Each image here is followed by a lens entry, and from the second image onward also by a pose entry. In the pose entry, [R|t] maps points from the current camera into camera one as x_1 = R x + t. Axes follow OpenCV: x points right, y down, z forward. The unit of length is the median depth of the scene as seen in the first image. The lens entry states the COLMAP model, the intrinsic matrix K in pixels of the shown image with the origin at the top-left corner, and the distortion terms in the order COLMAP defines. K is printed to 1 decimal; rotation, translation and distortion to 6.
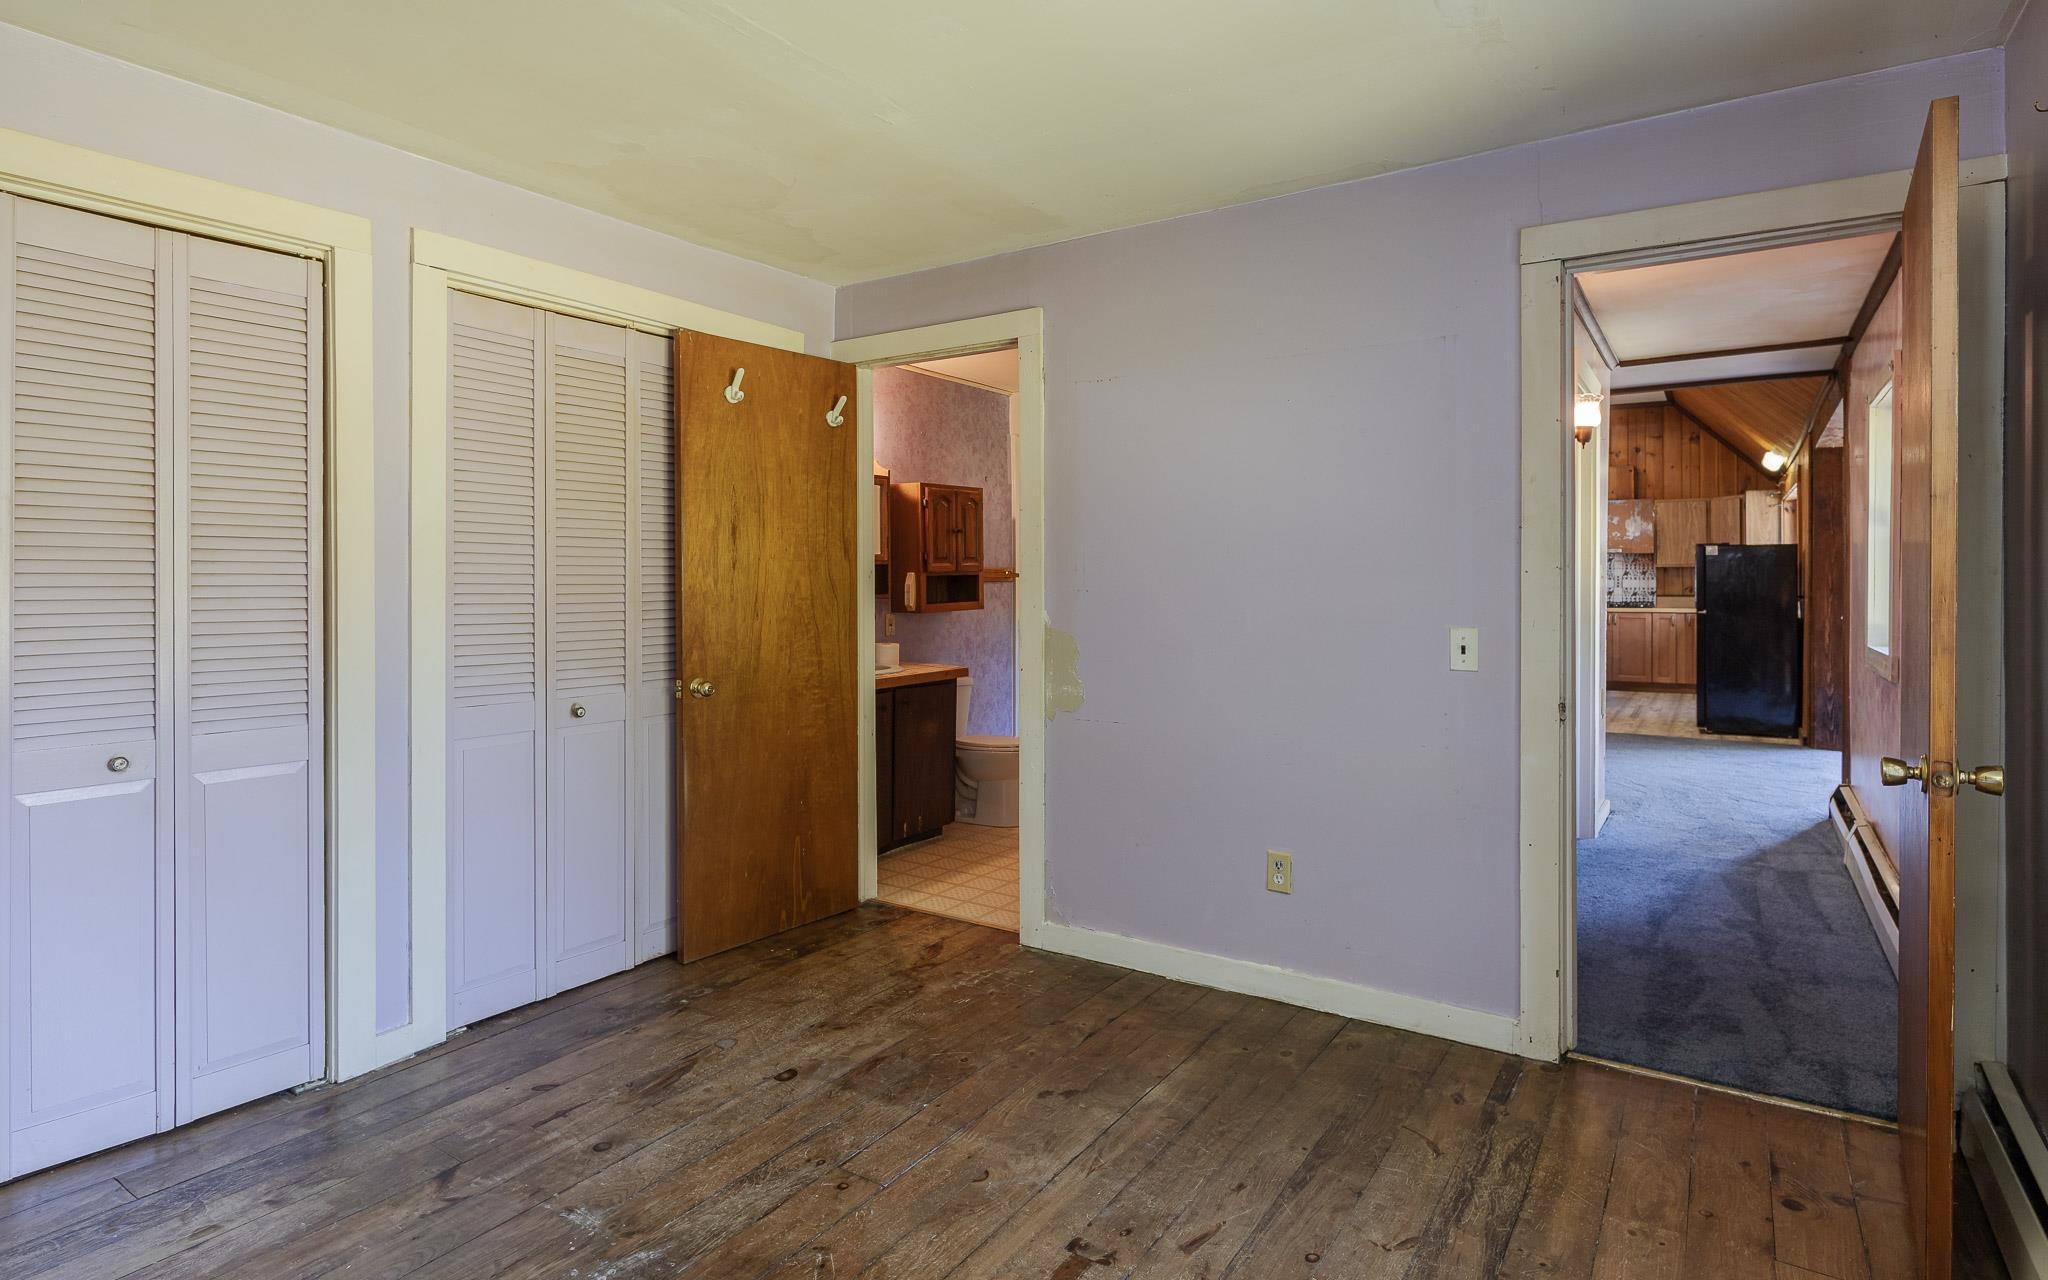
lens RADIAL K [[1085.4, 0, 1025.3], [0, 1085.4, 585.1], [0, 0, 1]] dist [0.000371, -0.000341]
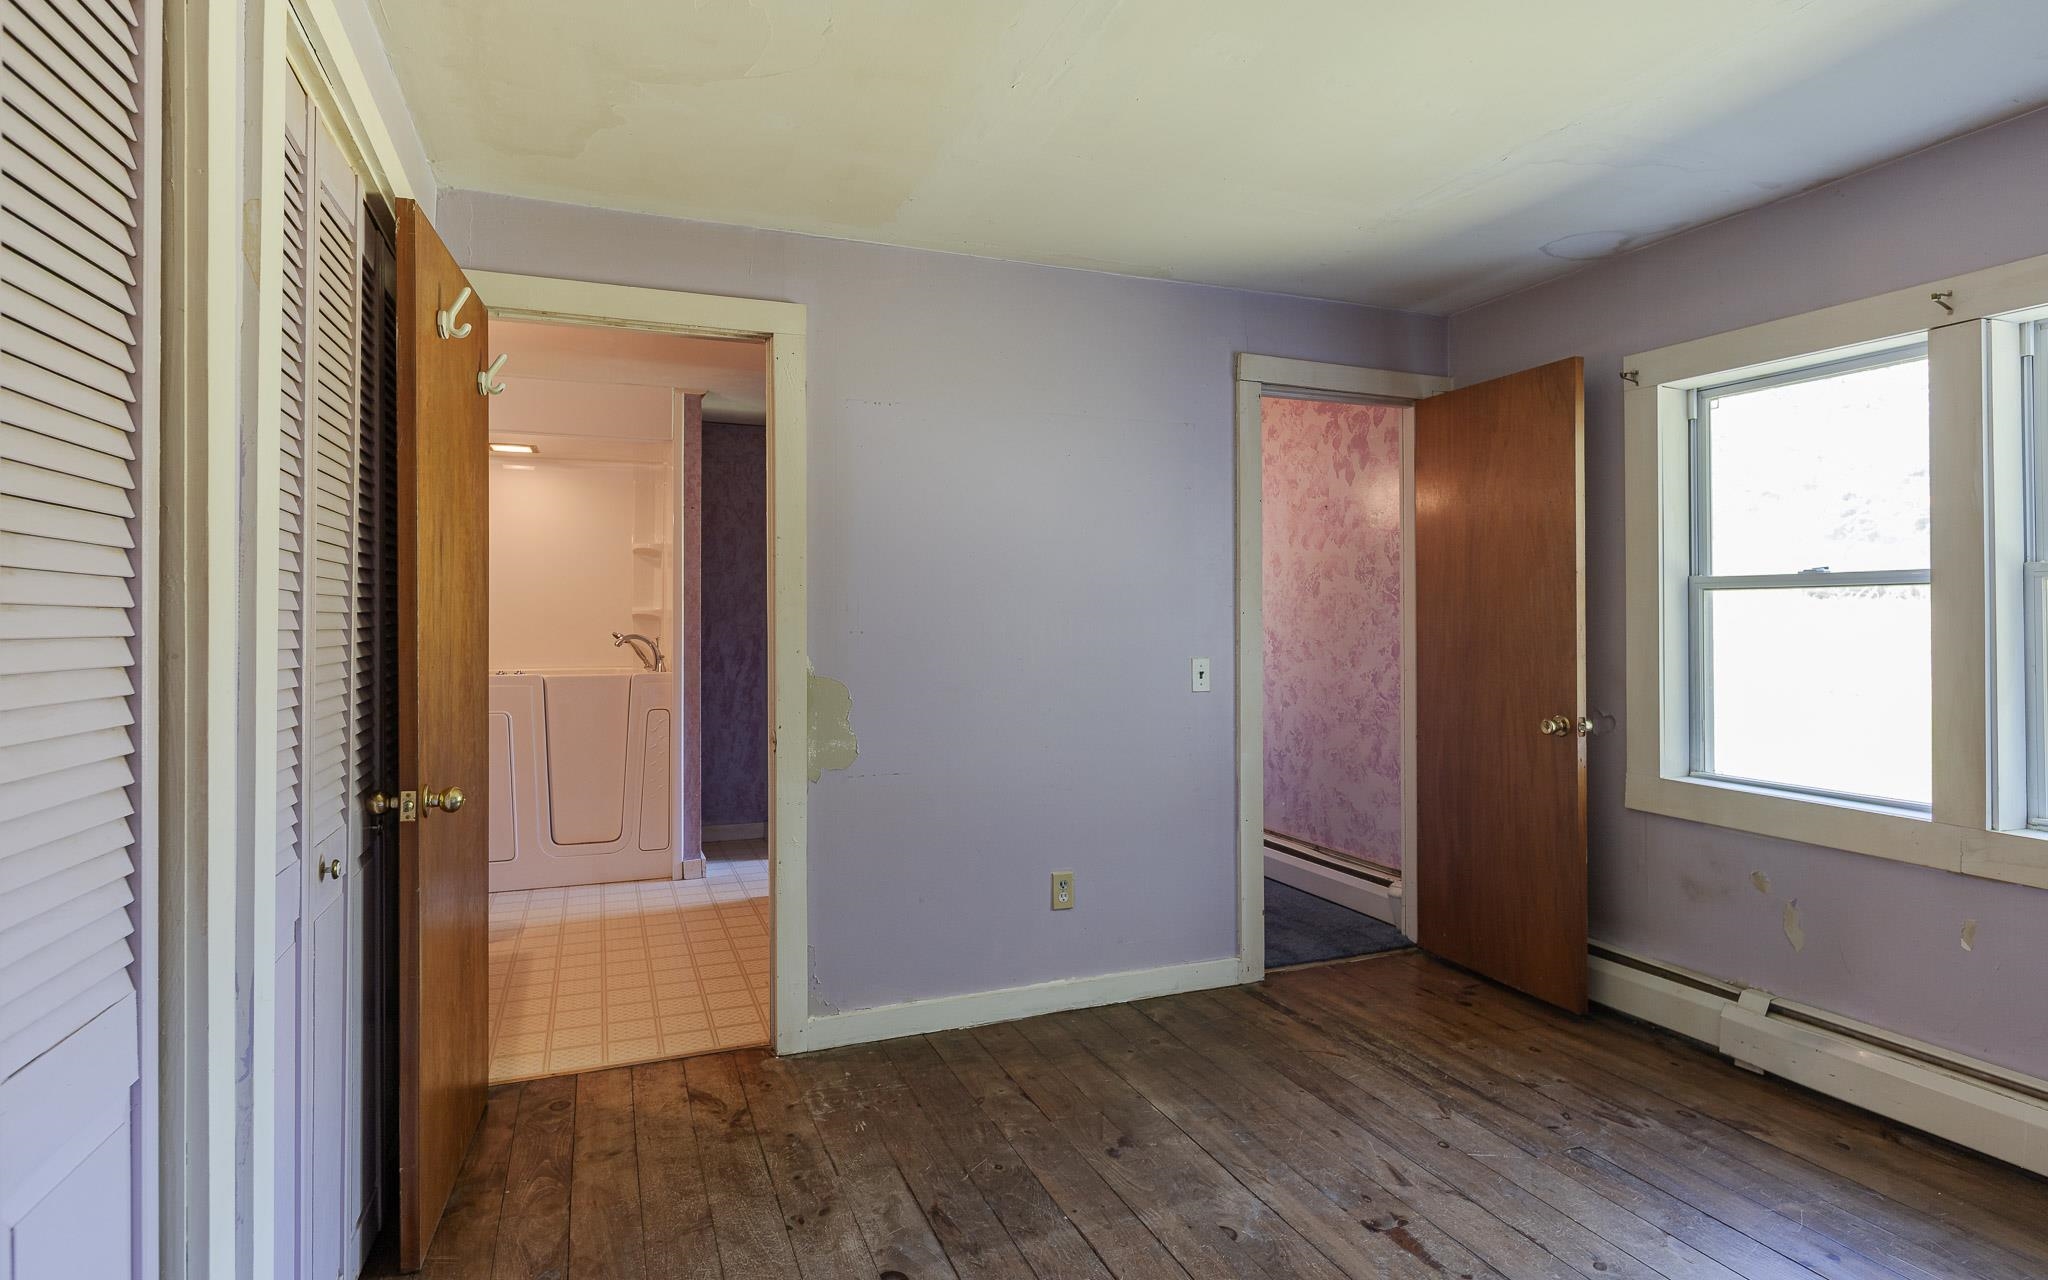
lens RADIAL K [[1070.3, 0, 1027.4], [0, 1070.3, 610.6], [0, 0, 1]] dist [0.001385, -0.000055]
pose [[0.564648, 0.004310, 0.825320, -0.634606], [0.007917, 0.999912, -0.010638, -0.002445], [-0.825294, 0.012541, 0.564565, 0.406632]]
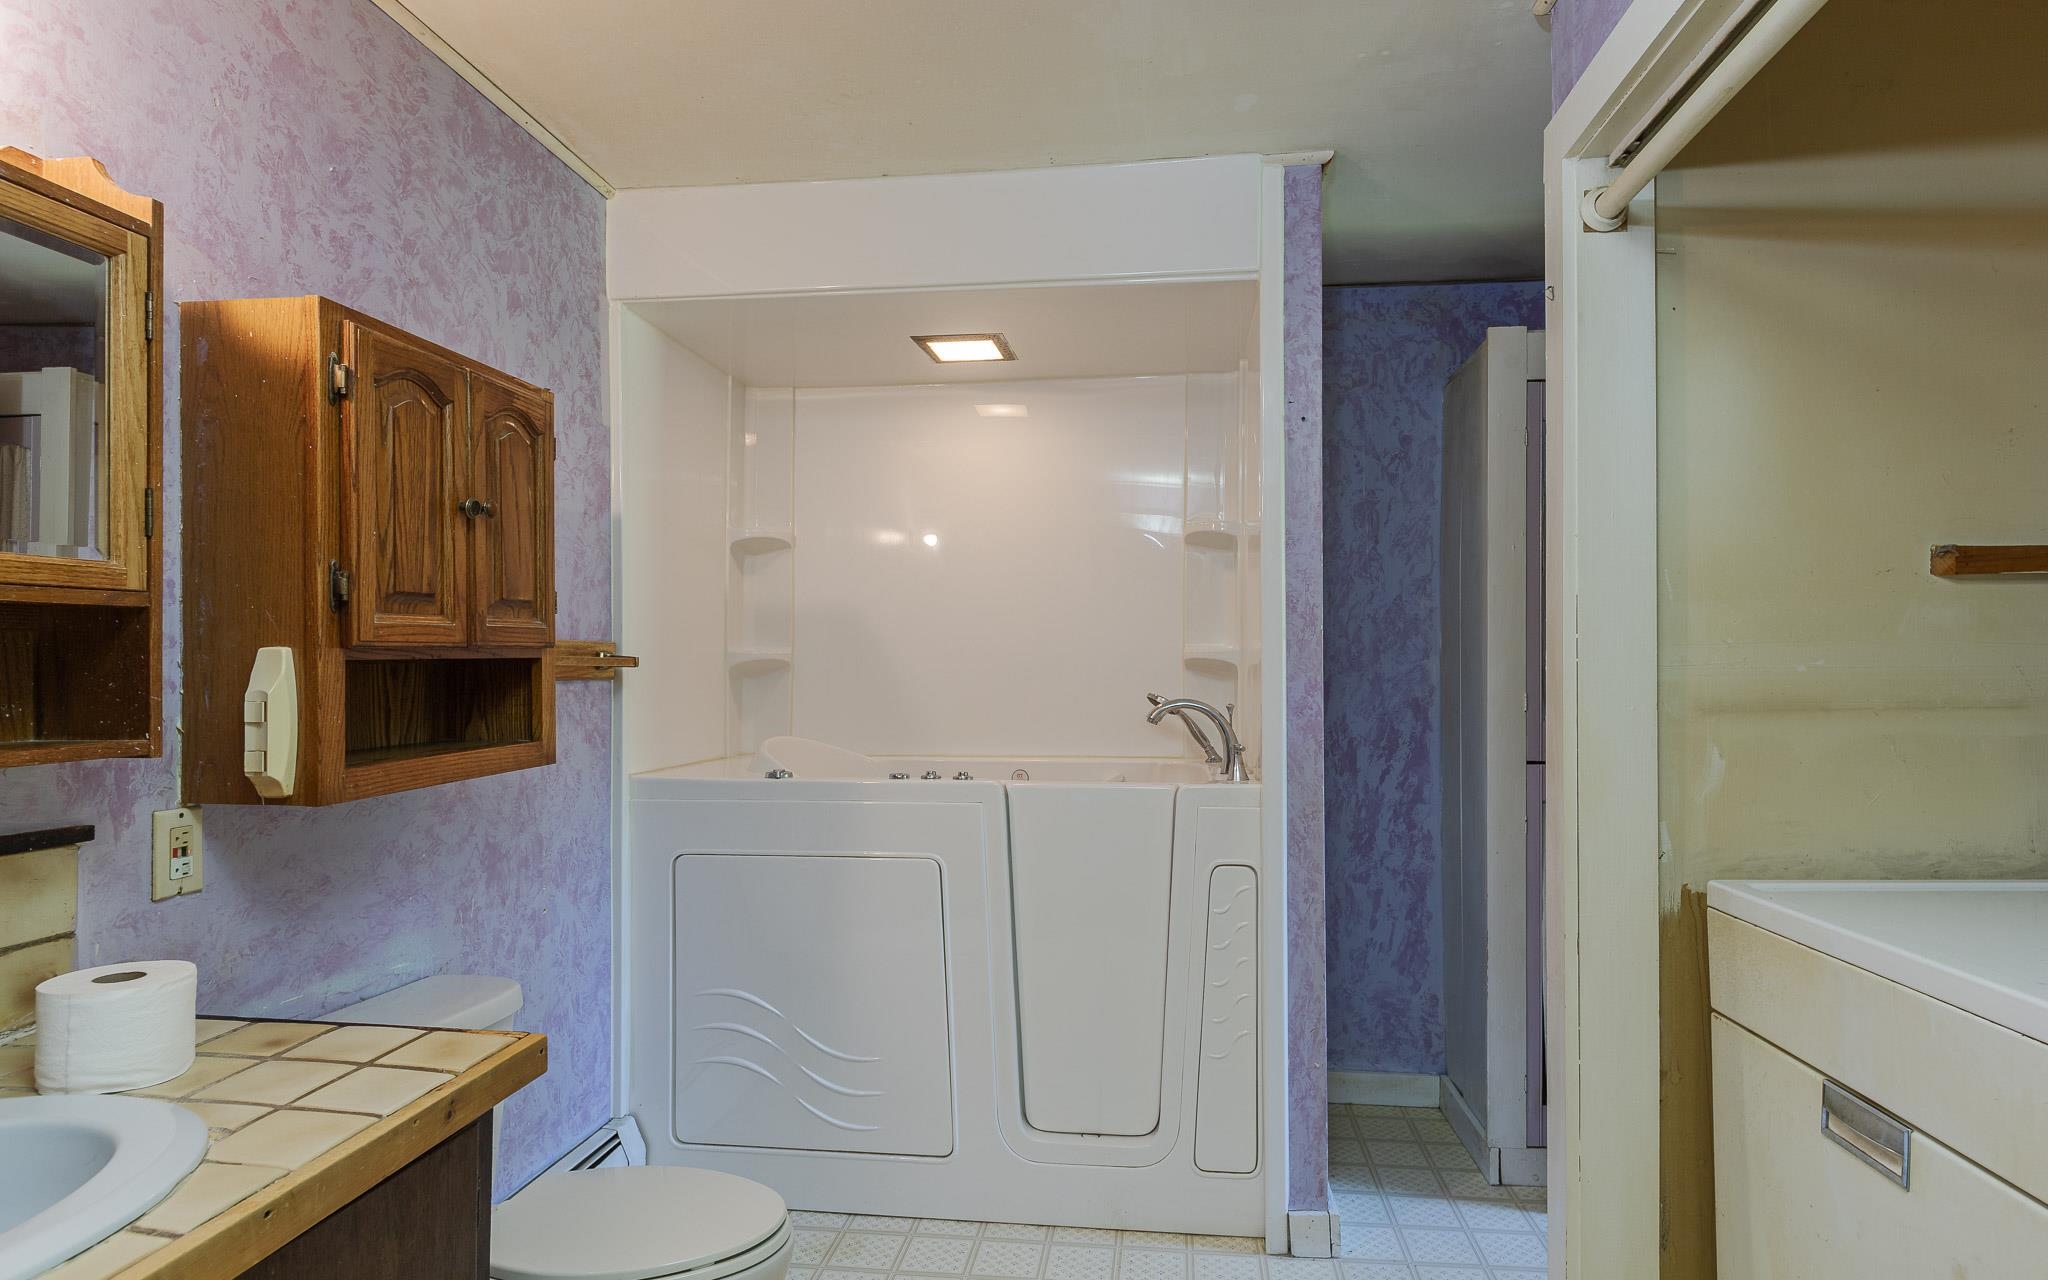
lens RADIAL K [[1100.2, 0, 1023.2], [0, 1100.2, 657.1], [0, 0, 1]] dist [-0.001235, -0.001782]
pose [[0.900721, 0.001895, 0.434394, -0.096944], [0.007102, 0.999793, -0.019089, -0.004749], [-0.434340, 0.020279, 0.900521, 1.127774]]
